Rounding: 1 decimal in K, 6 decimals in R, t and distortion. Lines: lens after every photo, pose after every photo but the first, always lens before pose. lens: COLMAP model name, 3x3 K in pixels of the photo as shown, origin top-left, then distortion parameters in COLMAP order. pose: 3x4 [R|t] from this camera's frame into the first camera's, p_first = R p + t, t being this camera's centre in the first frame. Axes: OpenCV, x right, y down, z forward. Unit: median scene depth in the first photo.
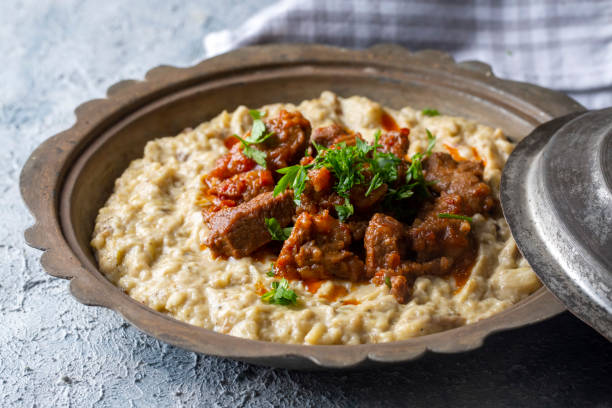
lens RADIAL K [[2005.6, 0, 306.0], [0, 2005.6, 204.0], [0, 0, 1]] dist [0.019191, 3.250327]
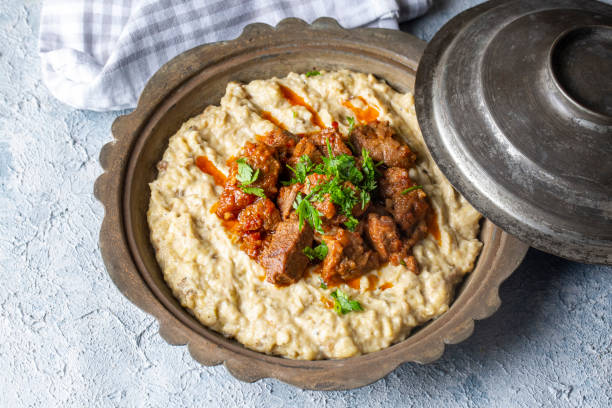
lens RADIAL K [[2005.6, 0, 306.0], [0, 2005.6, 204.0], [0, 0, 1]] dist [0.019191, 3.250327]
pose [[0.862138, -0.423199, 0.278605, -0.401748], [0.254746, 0.837369, 0.483651, -0.708900], [-0.437976, -0.346000, 0.829736, -0.171227]]
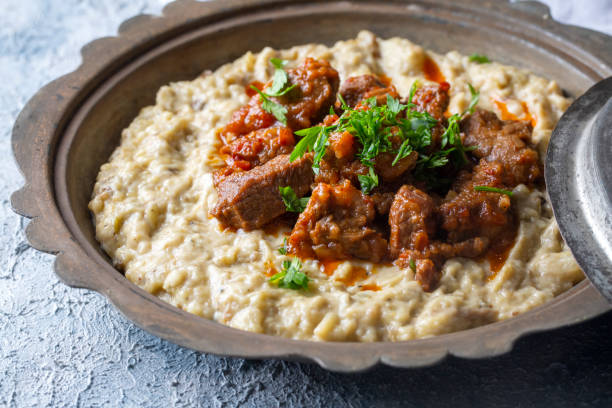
lens RADIAL K [[2005.6, 0, 306.0], [0, 2005.6, 204.0], [0, 0, 1]] dist [0.019191, 3.250327]
pose [[0.998208, 0.027786, -0.052996, 0.038944], [-0.023743, 0.996867, 0.075451, -0.052864], [0.054926, -0.074058, 0.995740, 0.112264]]
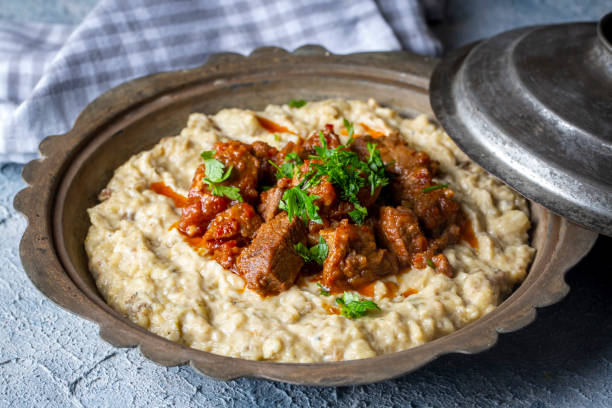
lens RADIAL K [[2005.6, 0, 306.0], [0, 2005.6, 204.0], [0, 0, 1]] dist [0.019191, 3.250327]
pose [[0.841454, -0.316831, 0.437691, -0.469874], [0.289591, 0.948319, 0.129724, -0.148639], [-0.456171, 0.017595, 0.889718, 0.059904]]
